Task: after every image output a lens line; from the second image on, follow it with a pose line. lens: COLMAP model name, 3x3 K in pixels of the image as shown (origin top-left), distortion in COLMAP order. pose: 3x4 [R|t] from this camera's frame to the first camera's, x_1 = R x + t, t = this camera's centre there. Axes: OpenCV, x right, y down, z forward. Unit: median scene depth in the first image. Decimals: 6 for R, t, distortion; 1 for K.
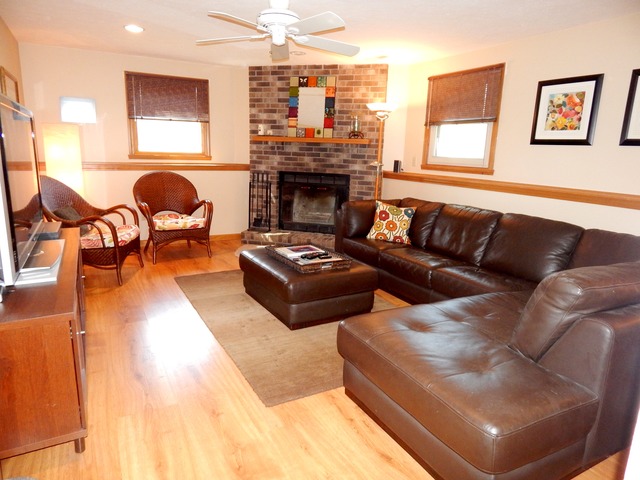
lens RADIAL K [[420.9, 0, 321.8], [0, 420.9, 238.0], [0, 0, 1]] dist [-0.002288, -0.001507]
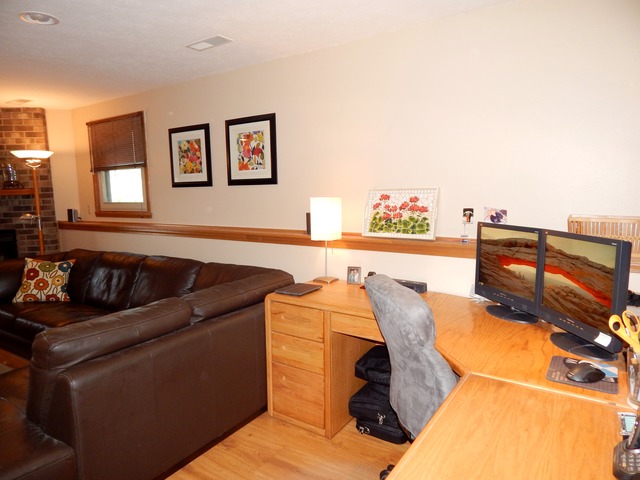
lens RADIAL K [[420.9, 0, 321.8], [0, 420.9, 238.0], [0, 0, 1]] dist [-0.002288, -0.001507]
pose [[0.885224, -0.113780, 0.451036, 0.243905], [0.151658, 0.987237, -0.048606, 0.006269], [-0.439749, 0.111431, 0.891181, -0.058582]]
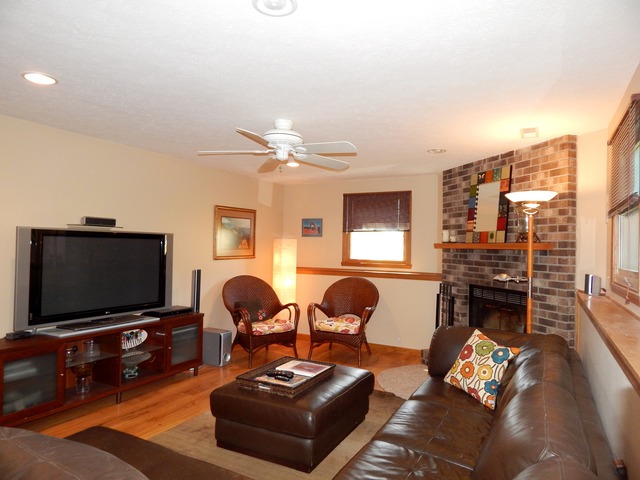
lens RADIAL K [[420.9, 0, 321.8], [0, 420.9, 238.0], [0, 0, 1]] dist [-0.002288, -0.001507]
pose [[0.548516, -0.039111, -0.835225, 0.482859], [-0.179951, 0.969976, -0.163600, -0.064777], [0.816547, 0.240036, 0.525009, 0.340728]]
